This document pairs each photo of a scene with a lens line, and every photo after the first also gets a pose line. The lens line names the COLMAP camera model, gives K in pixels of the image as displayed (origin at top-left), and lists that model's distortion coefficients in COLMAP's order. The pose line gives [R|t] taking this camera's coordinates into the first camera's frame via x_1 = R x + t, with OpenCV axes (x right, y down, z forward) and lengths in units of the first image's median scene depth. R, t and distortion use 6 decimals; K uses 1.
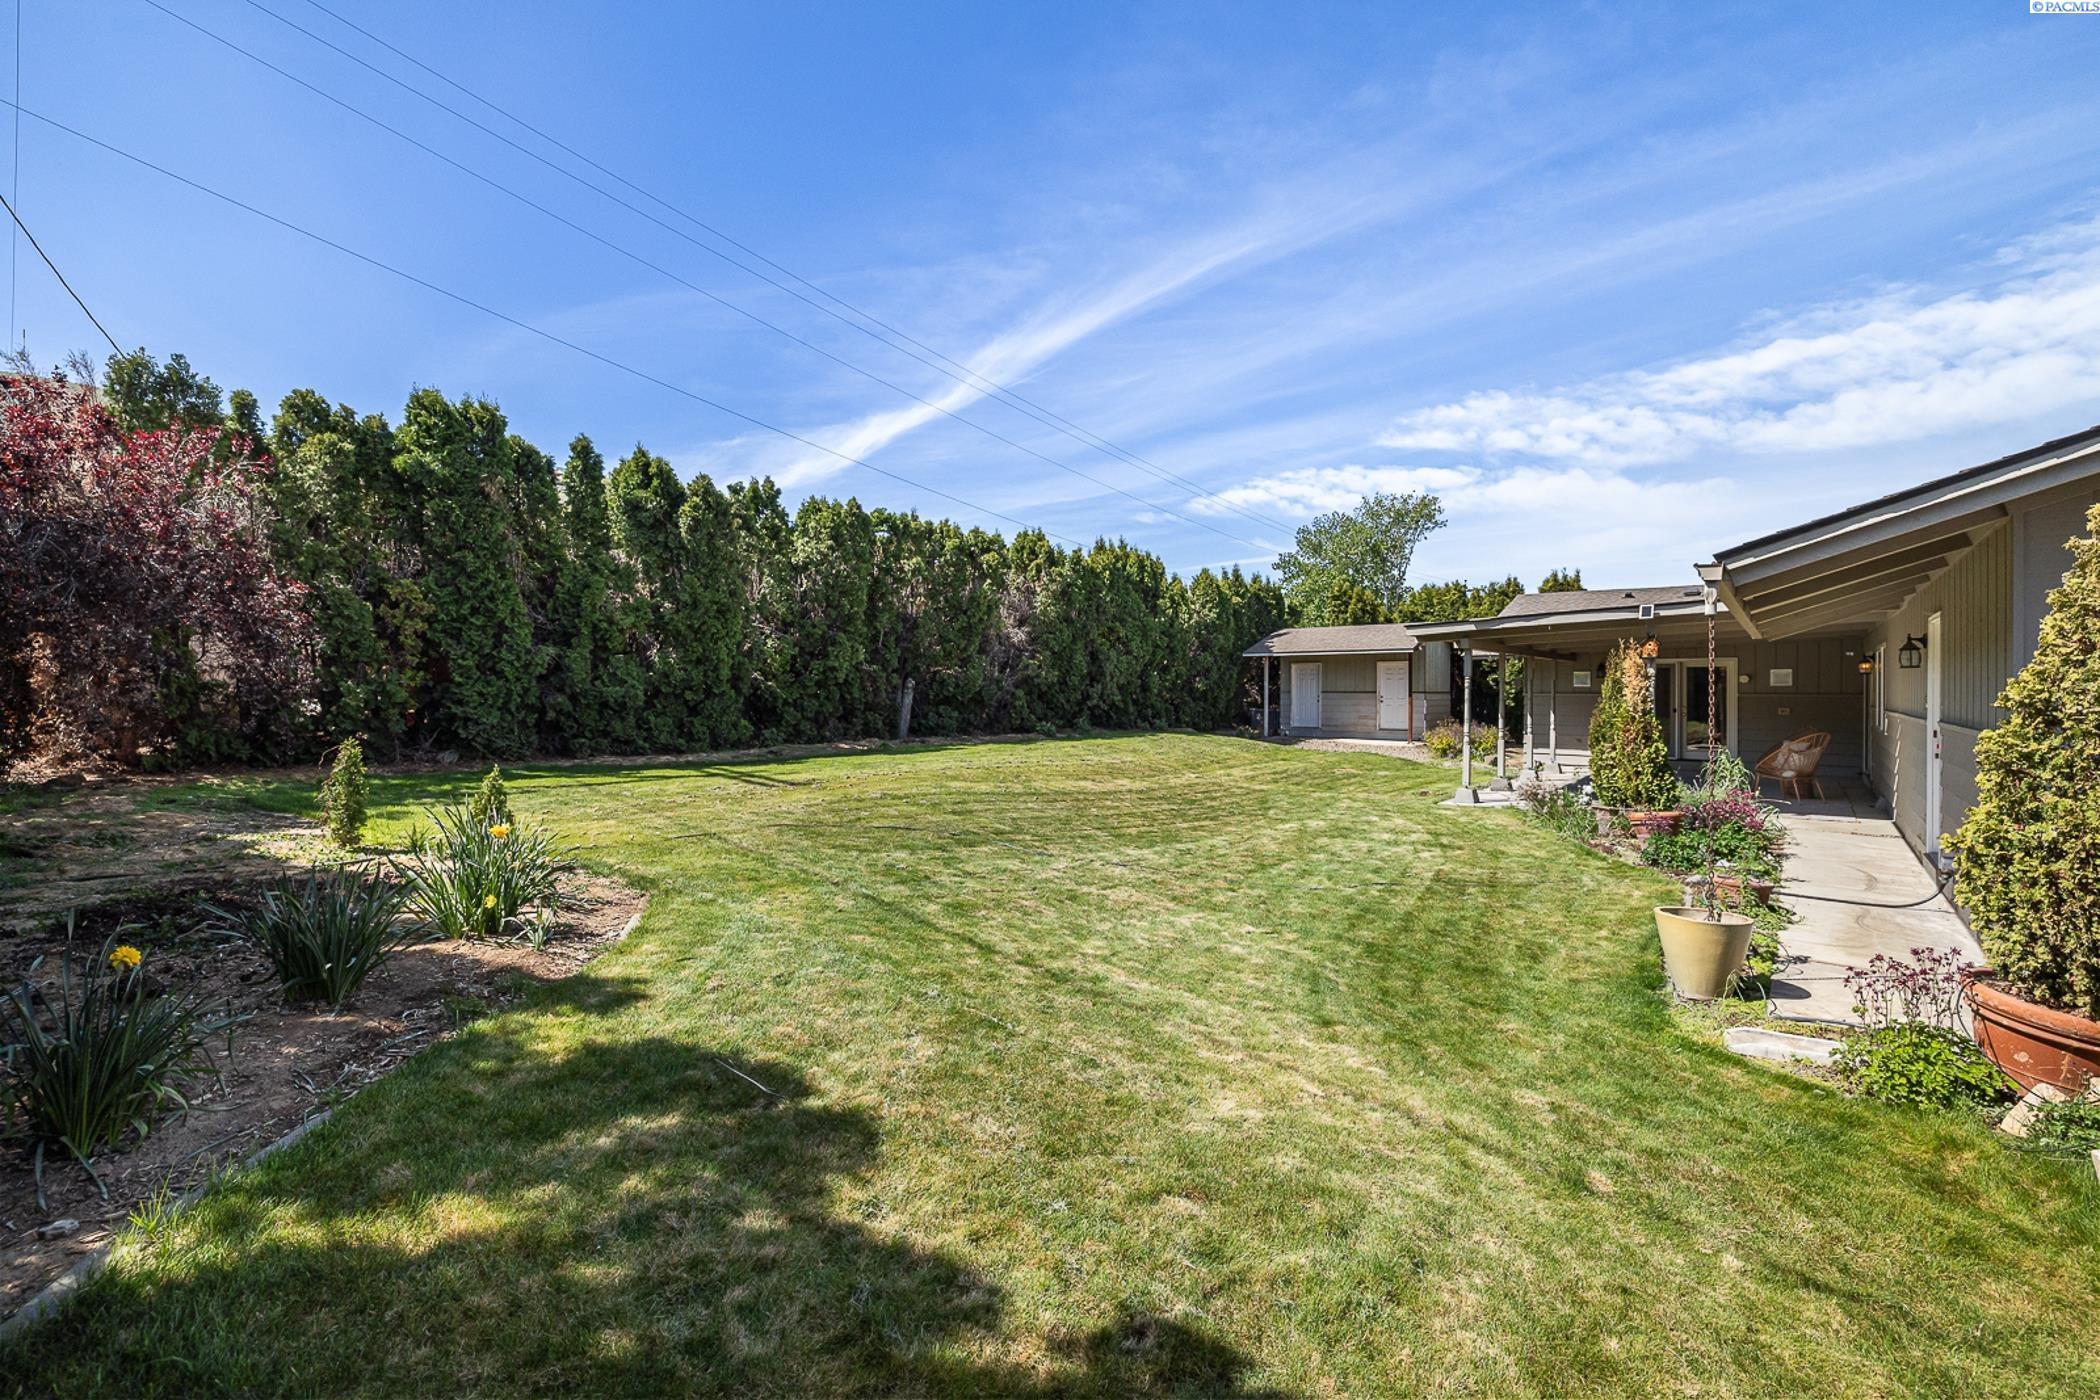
lens RADIAL K [[908.2, 0, 1050.0], [0, 908.2, 700.0], [0, 0, 1]] dist [-0.011807, -0.000442]
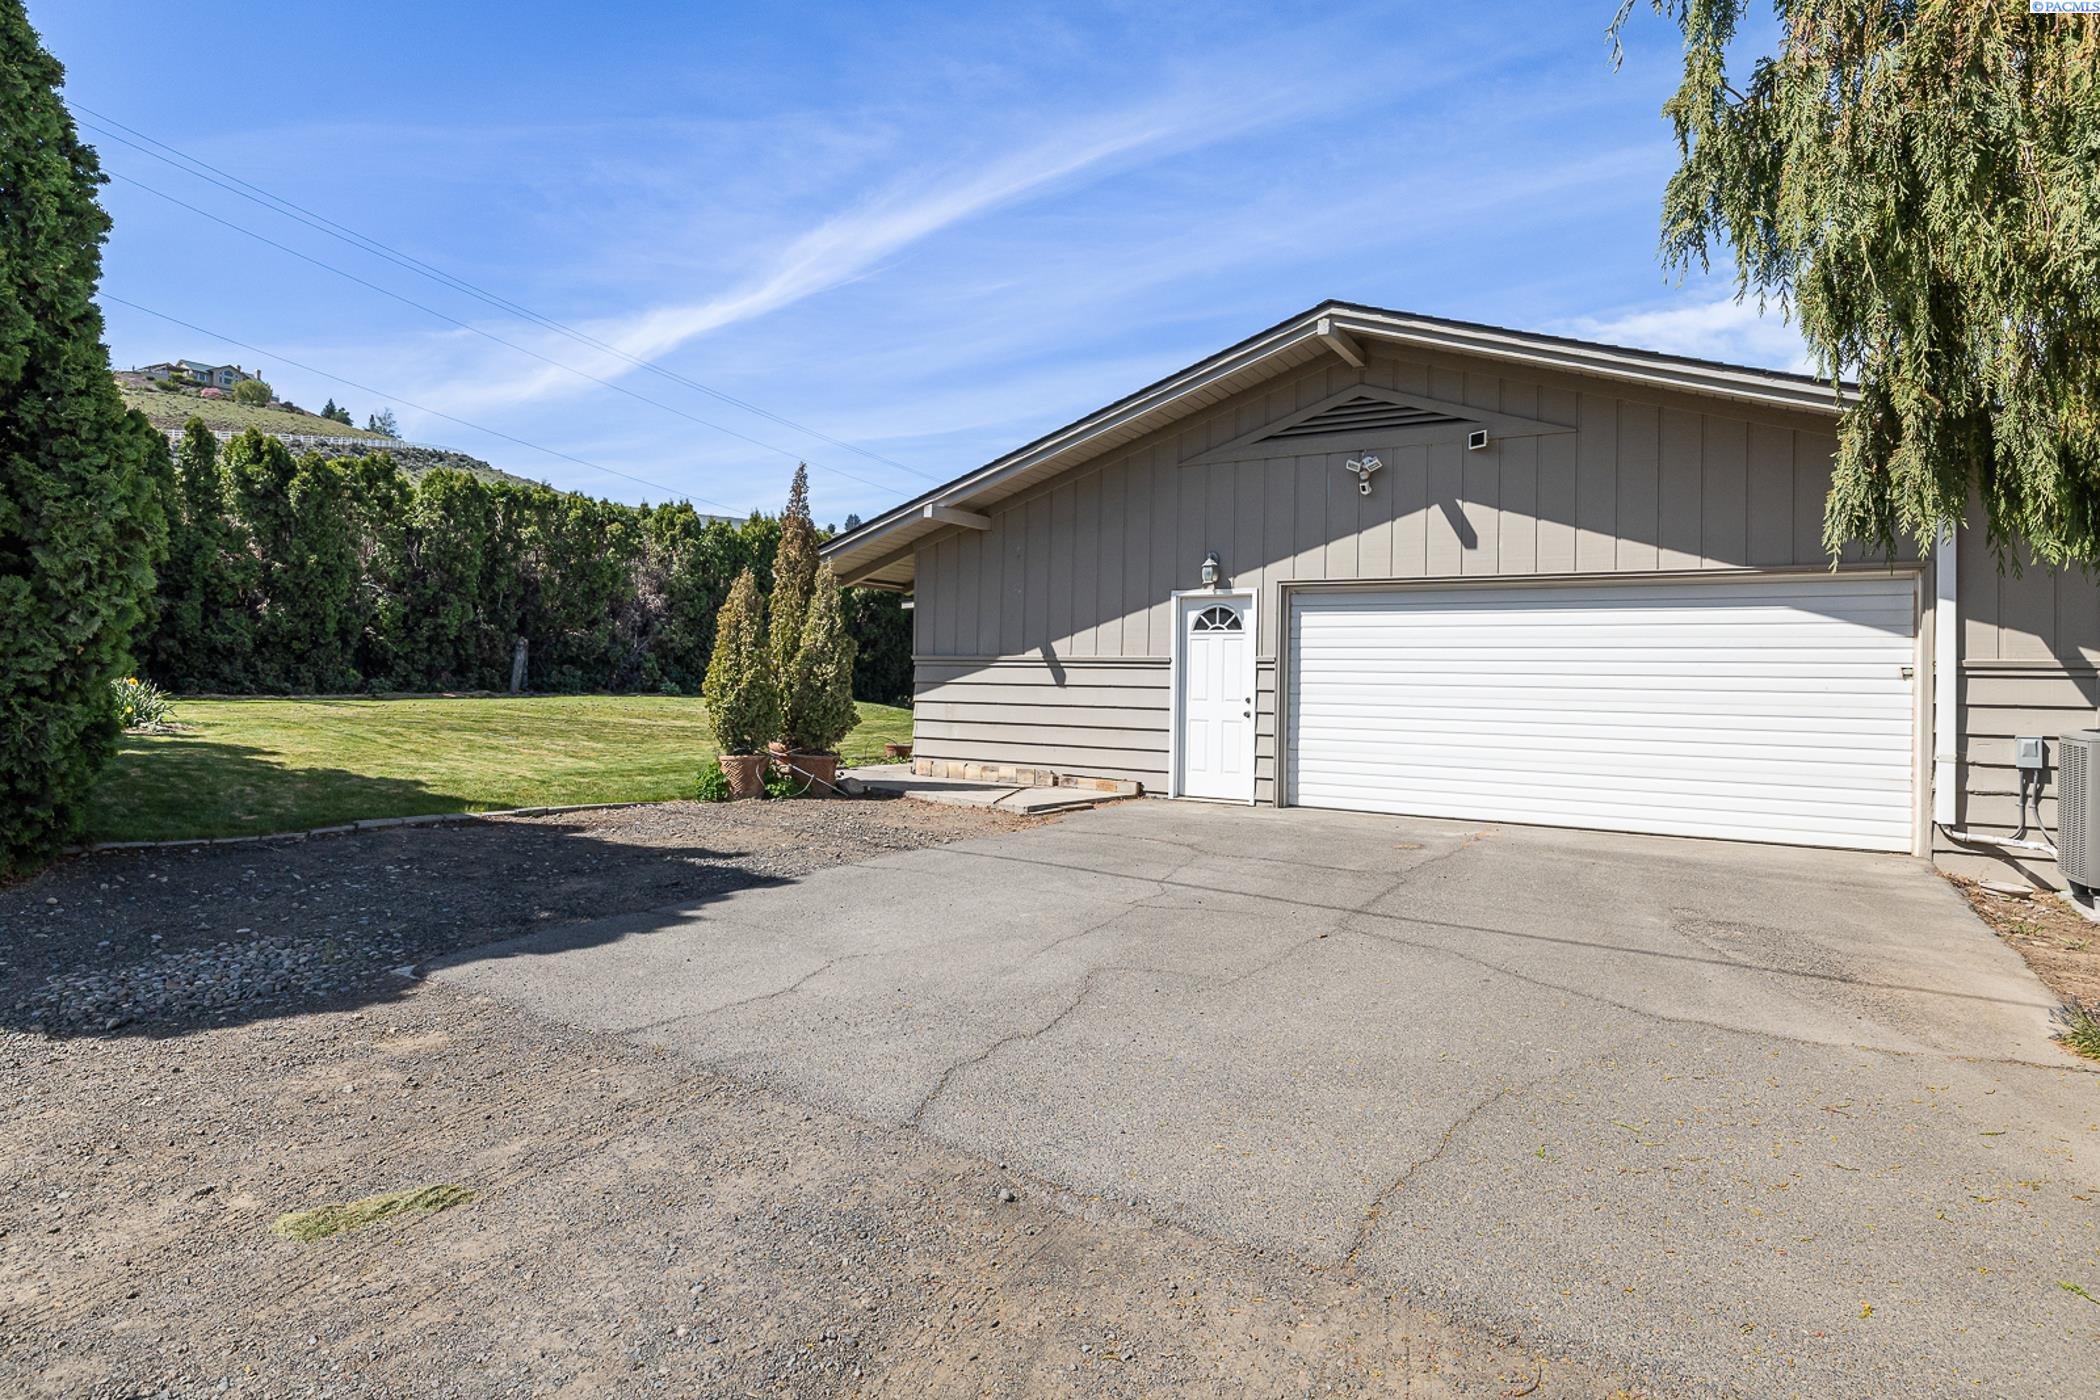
lens RADIAL K [[1166.7, 0, 1071.9], [0, 1166.7, 685.0], [0, 0, 1]] dist [-0.023001, 0.000486]
pose [[0.988768, 0.019984, 0.148116, 0.293851], [-0.019142, 0.999792, -0.007108, 0.030959], [-0.148227, 0.004193, 0.988945, -0.483552]]
